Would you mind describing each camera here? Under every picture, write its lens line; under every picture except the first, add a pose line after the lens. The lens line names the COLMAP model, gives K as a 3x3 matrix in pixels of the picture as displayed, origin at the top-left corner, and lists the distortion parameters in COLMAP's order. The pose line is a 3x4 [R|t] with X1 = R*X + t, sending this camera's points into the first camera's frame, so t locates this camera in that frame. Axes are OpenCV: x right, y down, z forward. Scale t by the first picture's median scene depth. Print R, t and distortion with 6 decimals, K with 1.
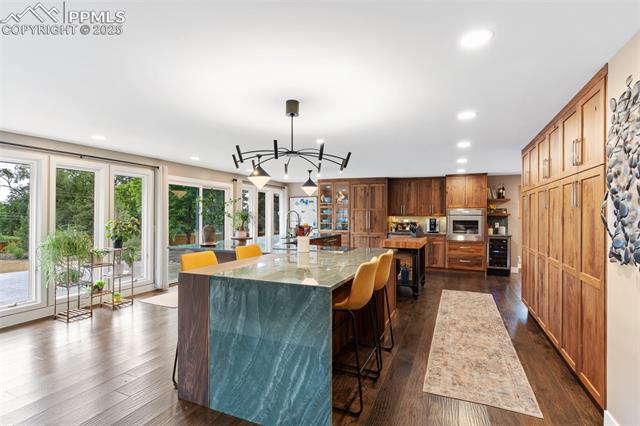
lens RADIAL K [[305.4, 0, 324.2], [0, 305.4, 215.8], [0, 0, 1]] dist [-0.005170, 0.000166]
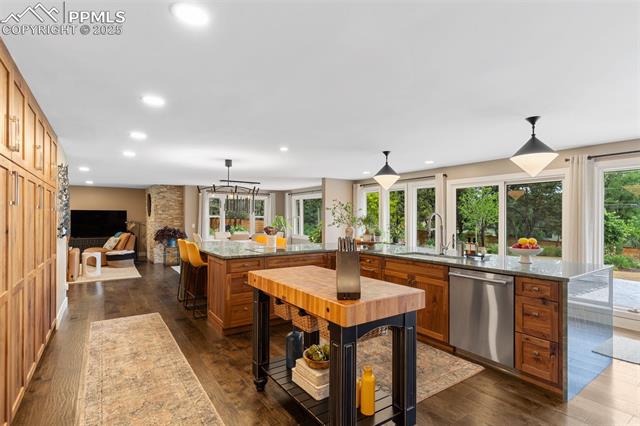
lens RADIAL K [[305.4, 0, 323.6], [0, 305.4, 216.2], [0, 0, 1]] dist [-0.005170, 0.000166]
pose [[-0.507395, -0.005838, -0.861694, 0.452595], [-0.003309, 0.999983, -0.004826, -0.006827], [0.861707, 0.000402, -0.507405, 0.895094]]
